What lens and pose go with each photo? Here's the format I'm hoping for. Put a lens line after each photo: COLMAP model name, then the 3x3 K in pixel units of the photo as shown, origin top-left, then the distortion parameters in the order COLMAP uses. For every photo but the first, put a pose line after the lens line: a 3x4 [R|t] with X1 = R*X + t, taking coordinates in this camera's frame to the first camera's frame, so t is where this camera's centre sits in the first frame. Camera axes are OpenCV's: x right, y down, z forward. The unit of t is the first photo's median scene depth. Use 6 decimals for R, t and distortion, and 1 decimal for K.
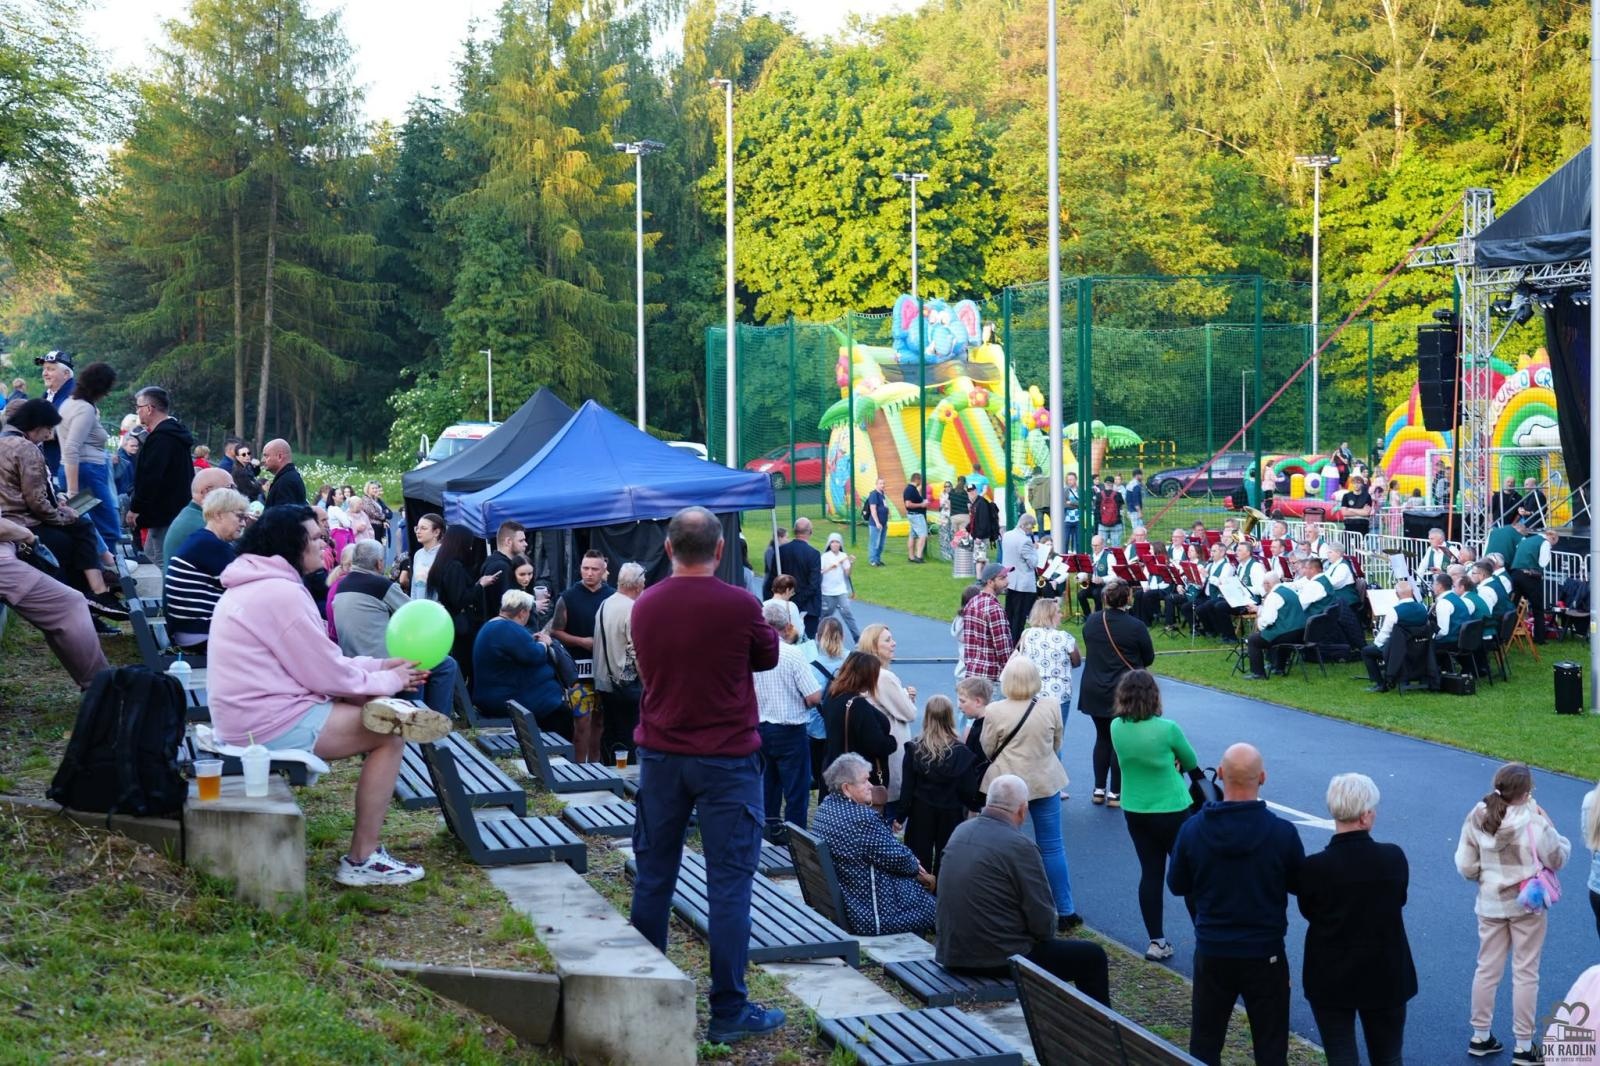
lens RADIAL K [[2175.7, 0, 800.0], [0, 2175.7, 533.0], [0, 0, 1]] dist [0.008699, 0.002029]
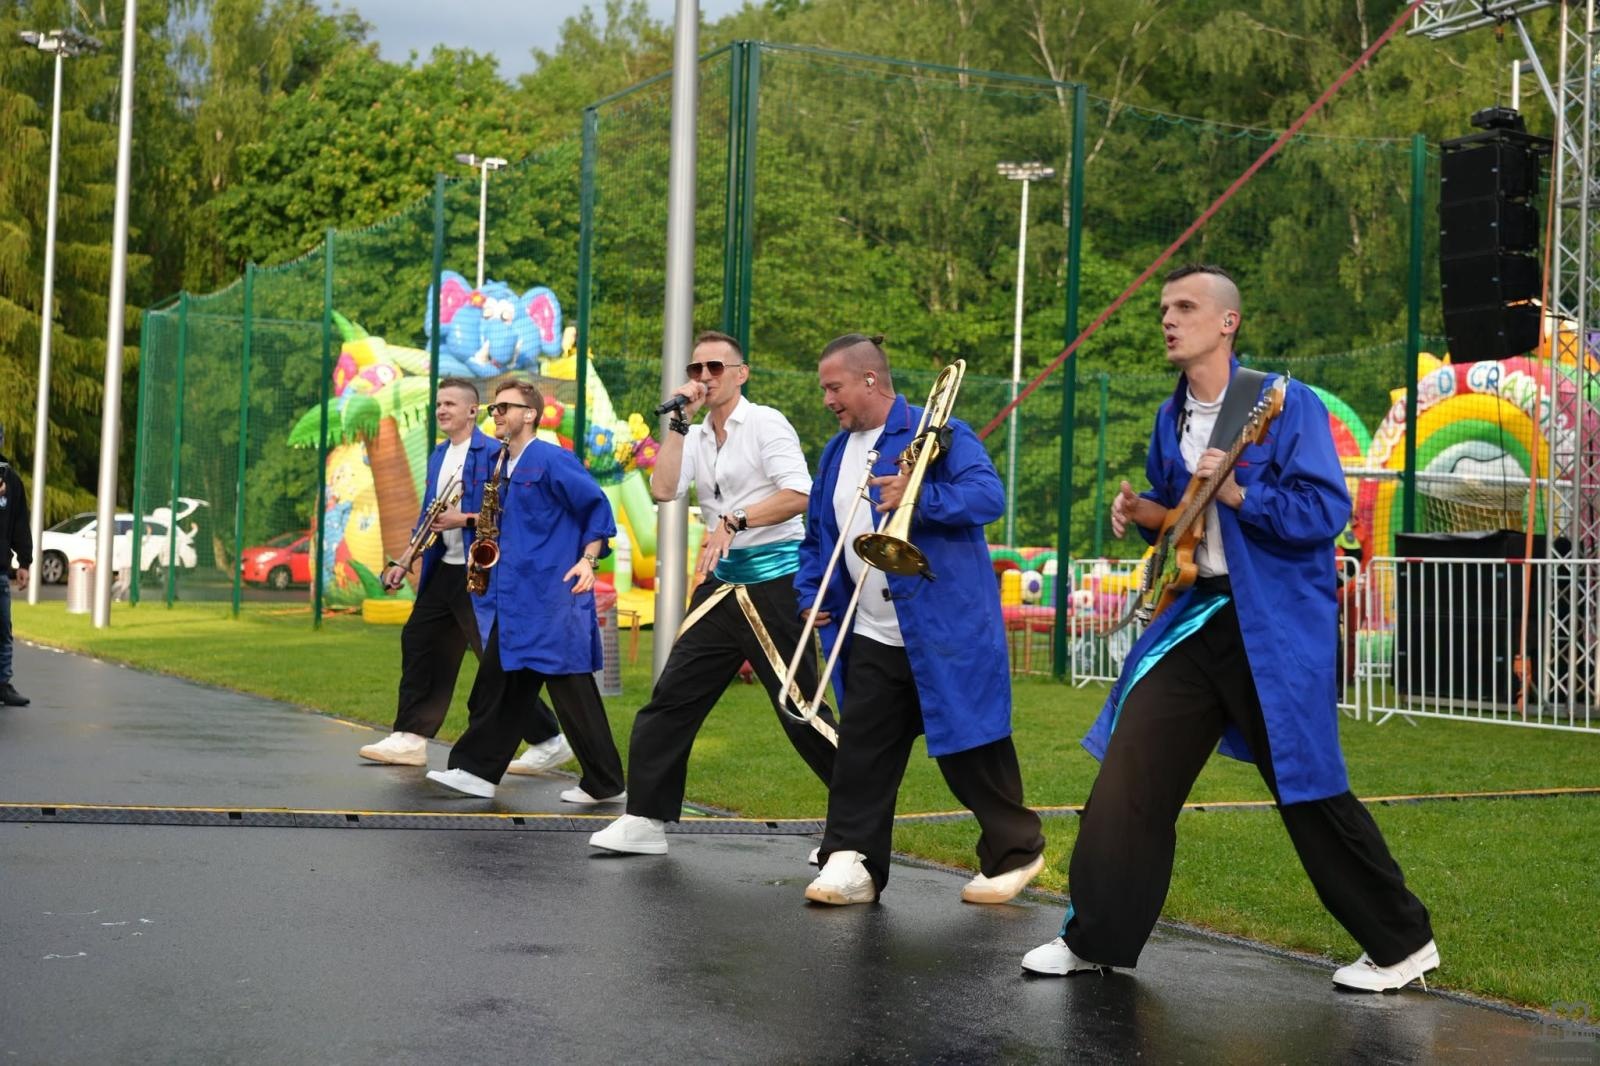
lens RADIAL K [[2175.7, 0, 800.0], [0, 2175.7, 533.0], [0, 0, 1]] dist [0.008699, 0.002029]
pose [[0.982477, 0.050936, 0.179287, 0.025067], [-0.035608, 0.995510, -0.087702, 0.015696], [-0.182949, 0.079781, 0.979880, 0.218990]]
